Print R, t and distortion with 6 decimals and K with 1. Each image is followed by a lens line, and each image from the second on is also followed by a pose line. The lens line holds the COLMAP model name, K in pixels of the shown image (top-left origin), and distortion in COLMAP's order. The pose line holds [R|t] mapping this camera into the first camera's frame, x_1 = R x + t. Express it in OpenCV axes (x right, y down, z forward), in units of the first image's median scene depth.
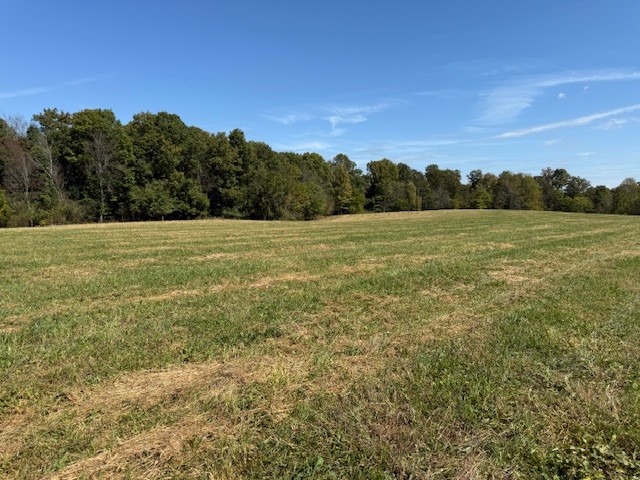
lens RADIAL K [[450.1, 0, 319.2], [0, 450.1, 240.4], [0, 0, 1]] dist [0.032843, -0.051451]
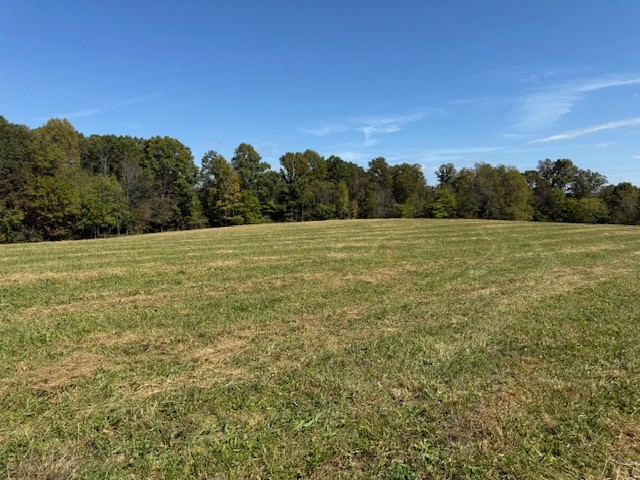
lens RADIAL K [[450.1, 0, 325.3], [0, 450.1, 239.3], [0, 0, 1]] dist [0.032843, -0.051451]
pose [[0.997739, -0.008553, -0.066658, 0.210857], [0.006769, 0.999614, -0.026937, -0.017759], [0.066862, 0.026424, 0.997412, 0.277082]]
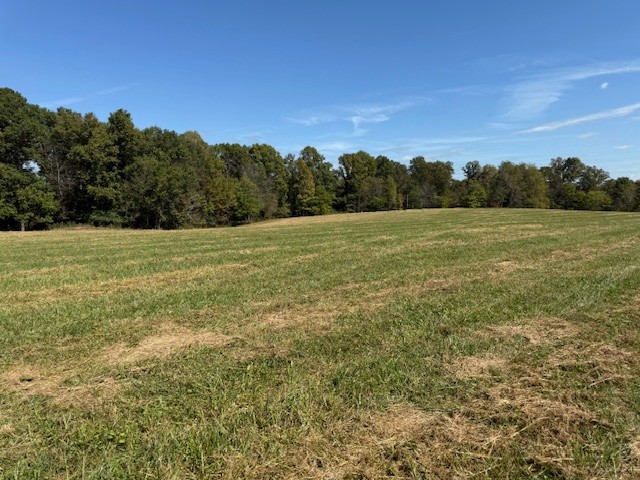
lens RADIAL K [[450.1, 0, 316.4], [0, 450.1, 237.4], [0, 0, 1]] dist [0.032843, -0.051451]
pose [[0.998096, -0.012537, -0.060389, 0.106448], [0.012015, 0.999887, -0.008998, -0.008774], [0.060495, 0.008255, 0.998134, 0.131419]]
